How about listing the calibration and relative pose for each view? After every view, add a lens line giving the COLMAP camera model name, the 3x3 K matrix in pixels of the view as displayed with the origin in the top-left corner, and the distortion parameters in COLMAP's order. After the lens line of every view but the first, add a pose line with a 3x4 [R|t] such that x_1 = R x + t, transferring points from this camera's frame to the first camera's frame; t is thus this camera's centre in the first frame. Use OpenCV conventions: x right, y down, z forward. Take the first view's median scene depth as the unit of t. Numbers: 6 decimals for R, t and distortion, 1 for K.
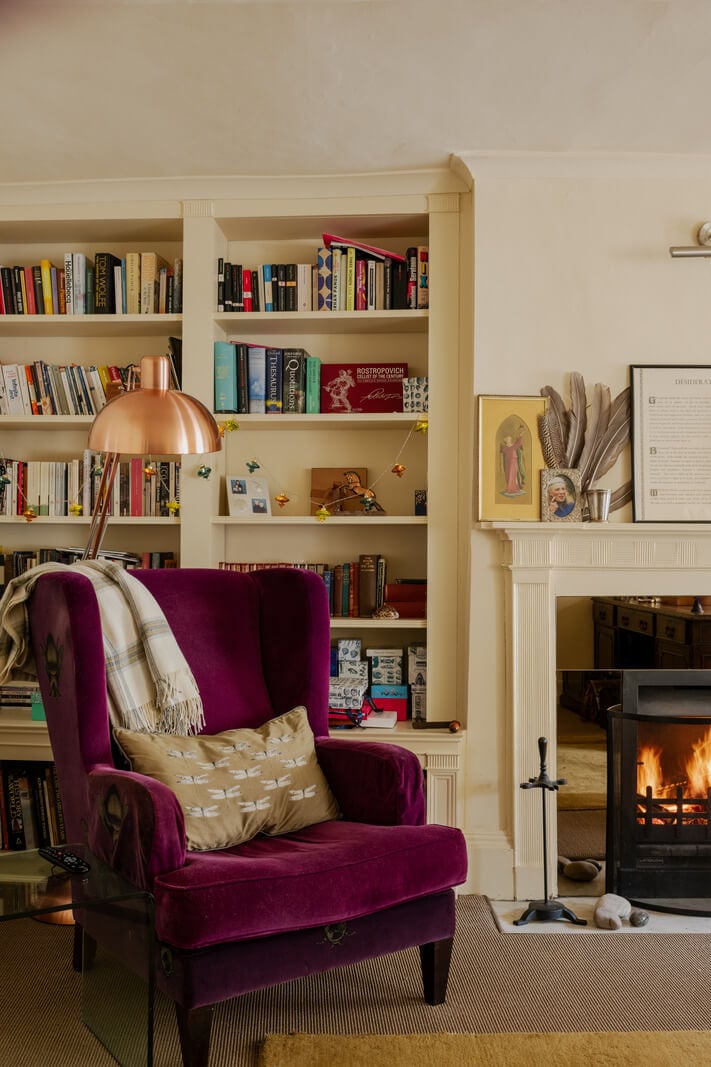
lens RADIAL K [[1087.5, 0, 355.7], [0, 1087.5, 533.1], [0, 0, 1]] dist [-0.009052, 0.000000]
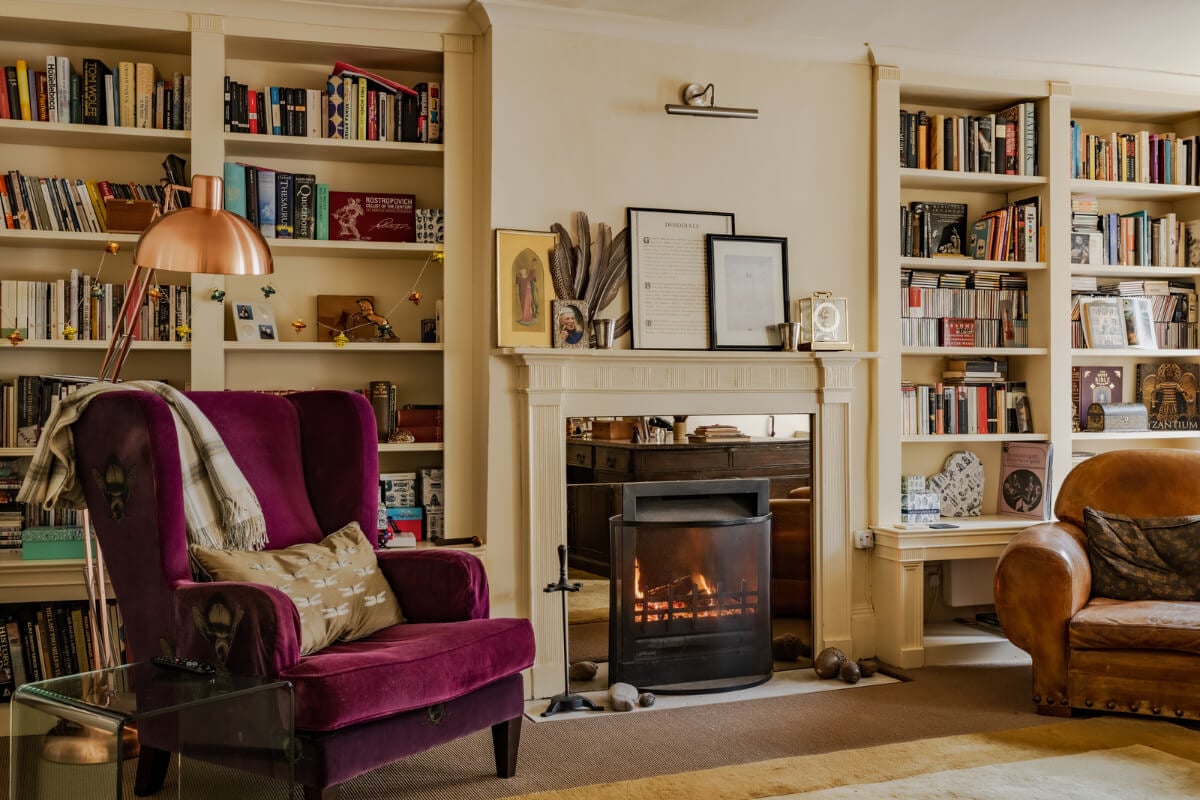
lens RADIAL K [[1223.1, 0, 599.4], [0, 1223.1, 398.6], [0, 0, 1]] dist [-0.009052, 0.000000]
pose [[0.932423, -0.006241, 0.361315, -0.225405], [0.003479, 0.999960, 0.008294, 0.029429], [-0.361352, -0.006476, 0.932407, -0.151391]]
